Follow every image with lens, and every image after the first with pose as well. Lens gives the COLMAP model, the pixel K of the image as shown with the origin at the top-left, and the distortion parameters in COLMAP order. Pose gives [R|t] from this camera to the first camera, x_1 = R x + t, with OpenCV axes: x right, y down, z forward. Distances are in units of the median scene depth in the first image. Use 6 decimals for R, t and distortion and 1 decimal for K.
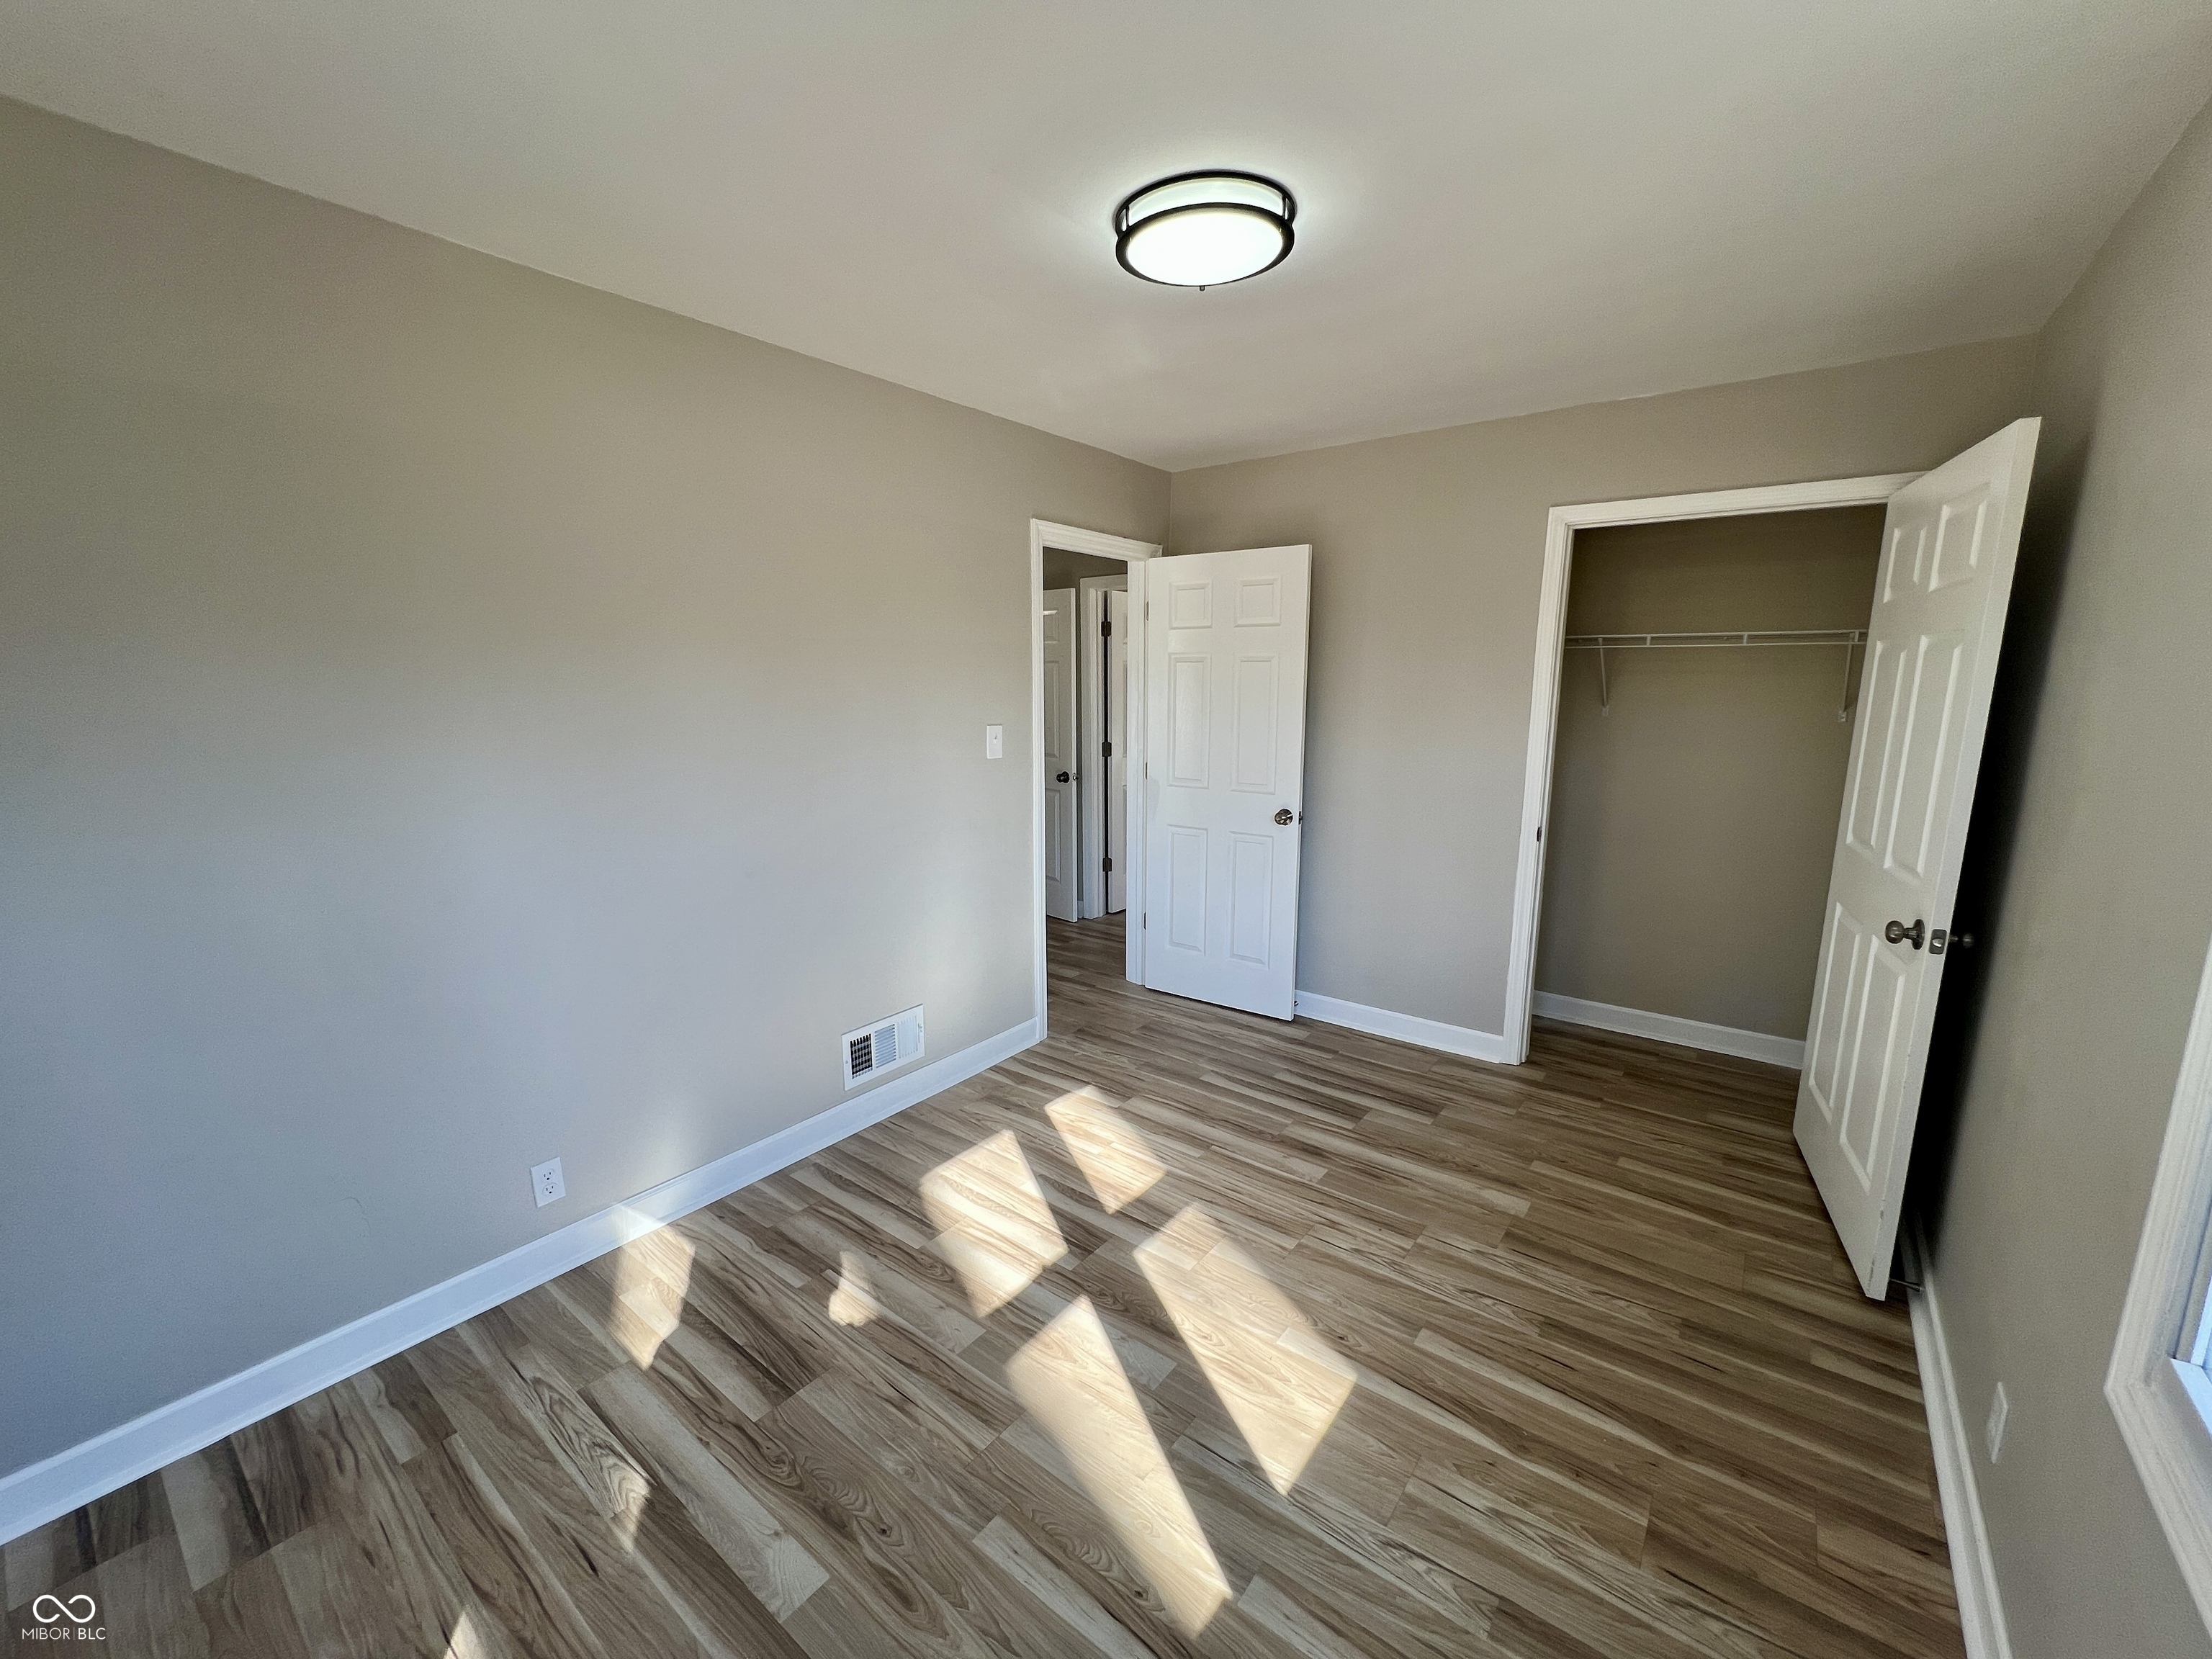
lens RADIAL K [[891.4, 0, 1096.4], [0, 891.4, 832.9], [0, 0, 1]] dist [-0.004312, 0.002071]
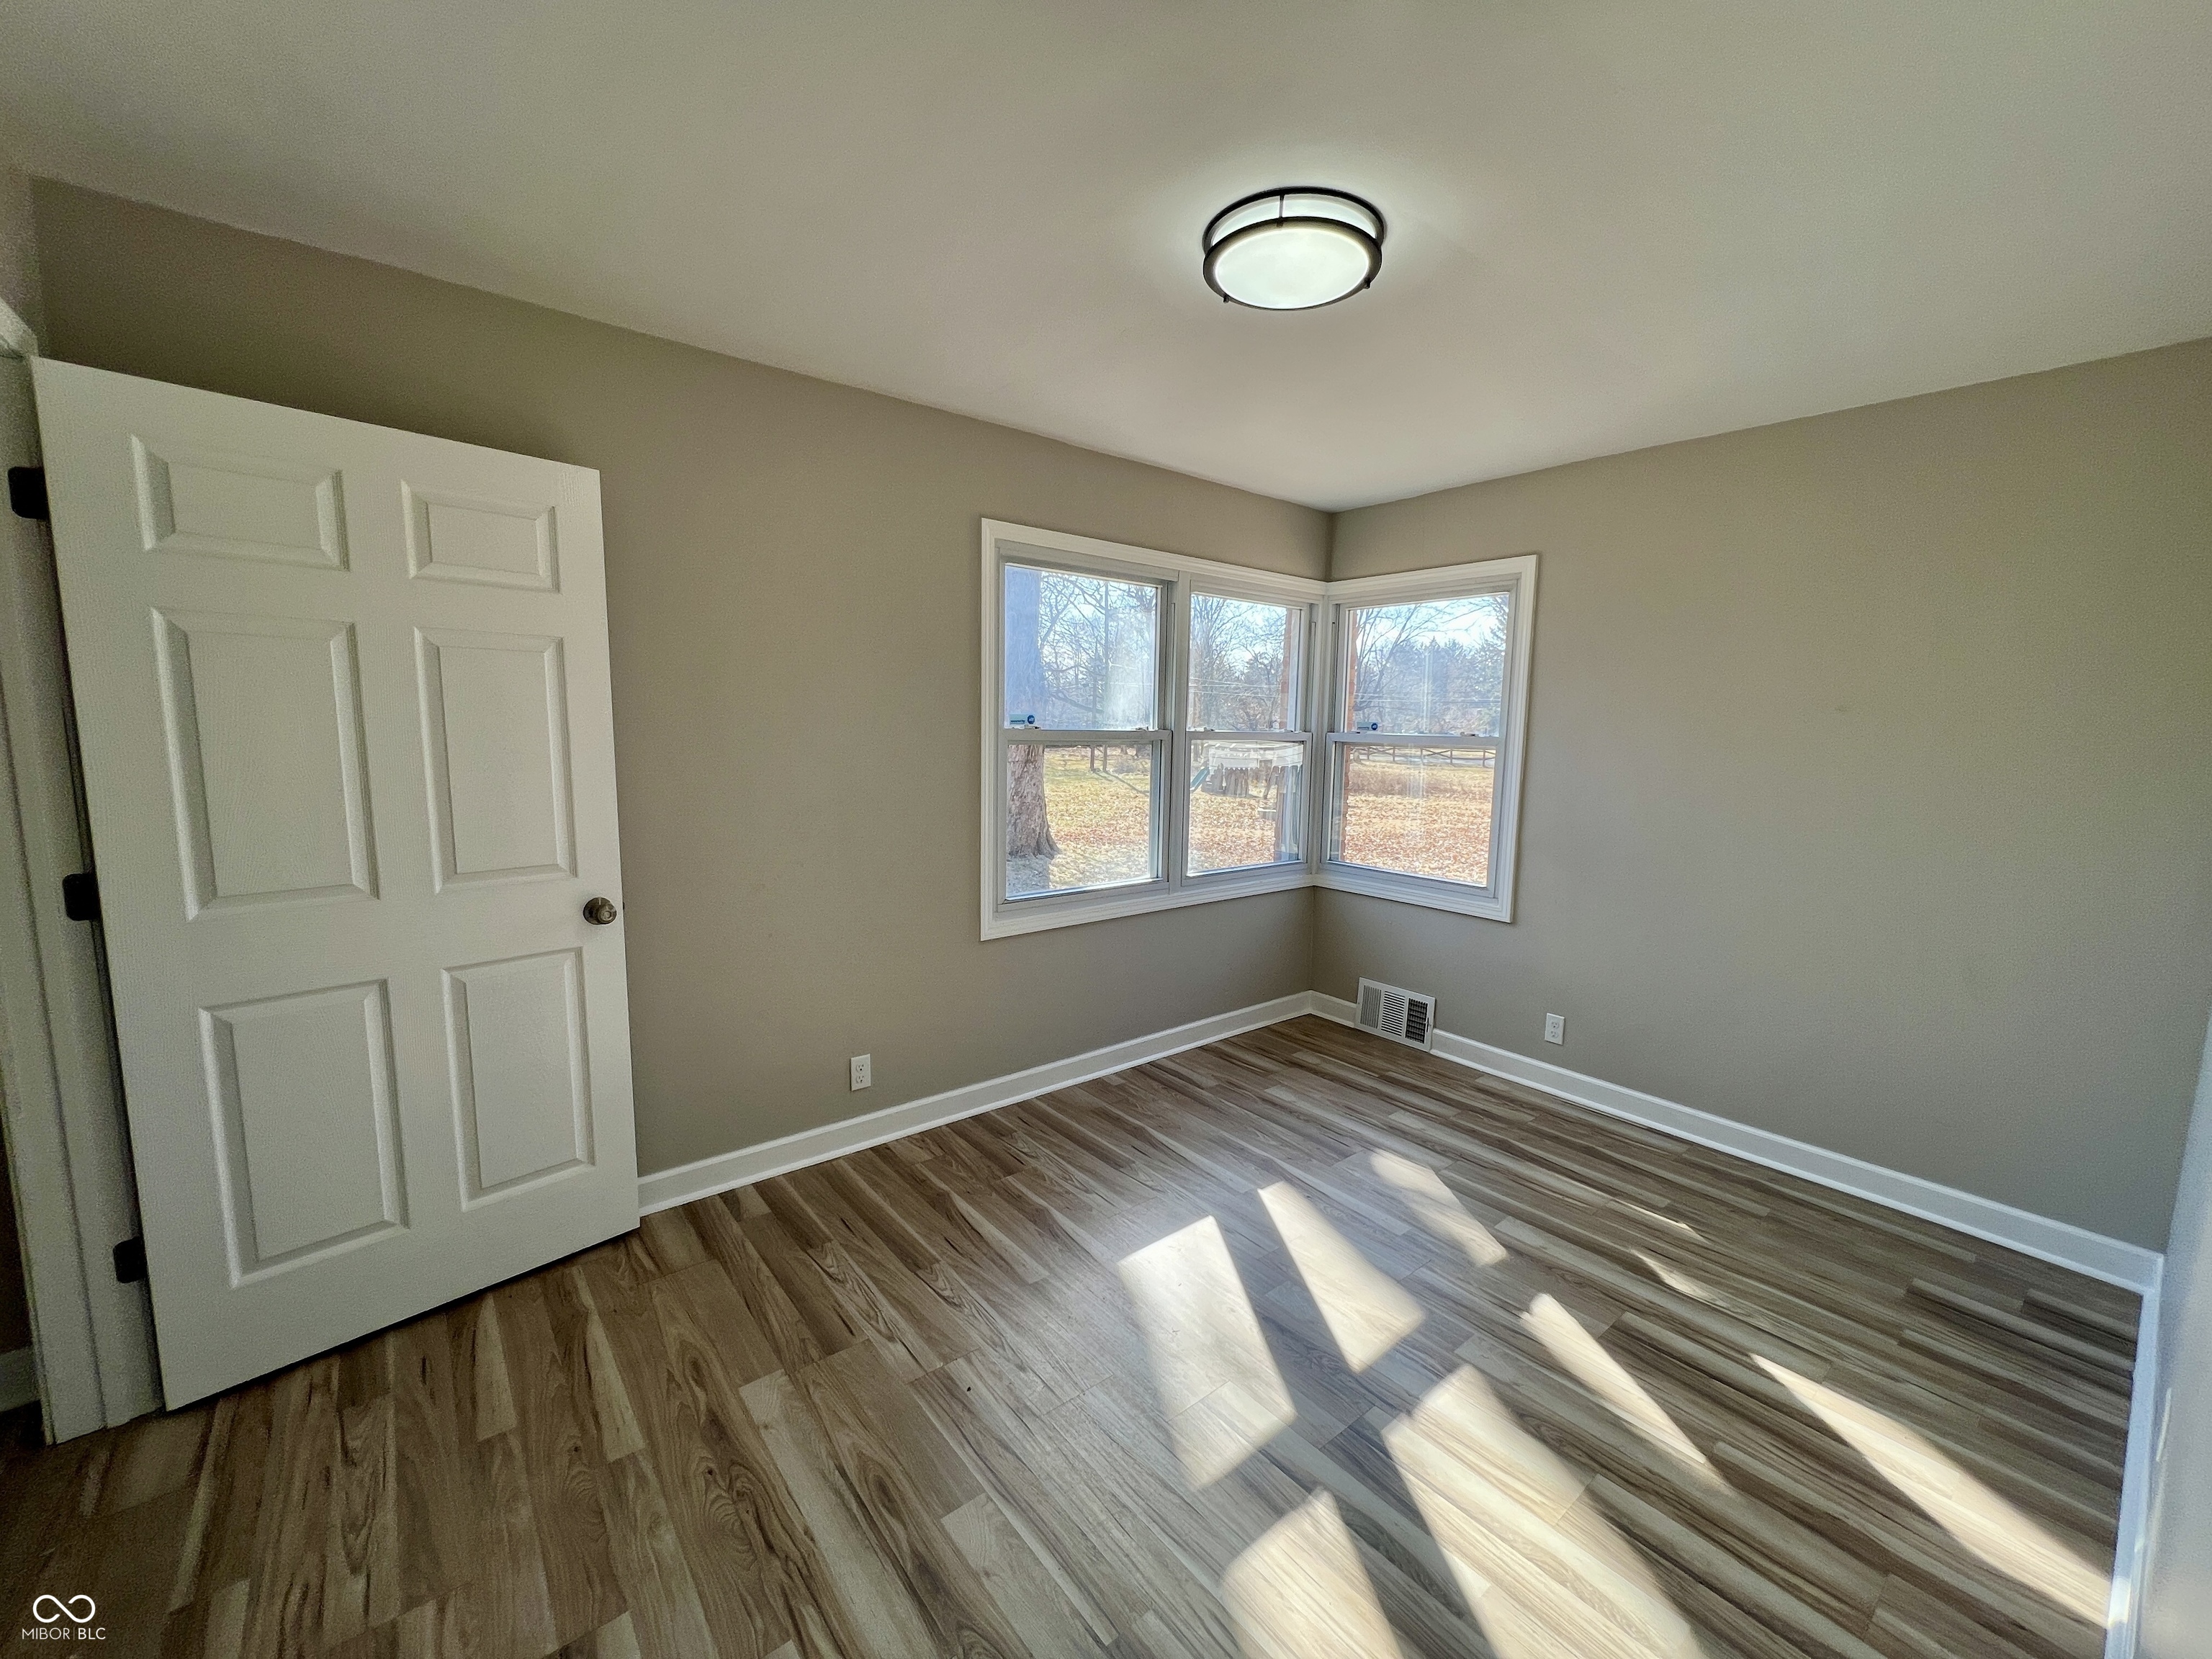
lens RADIAL K [[891.4, 0, 1101.0], [0, 891.4, 826.3], [0, 0, 1]] dist [-0.004312, 0.002071]
pose [[-0.974501, -0.046329, 0.219550, 0.065293], [0.019277, 0.957549, 0.287624, -0.276407], [-0.223555, 0.284522, -0.932239, 1.740917]]
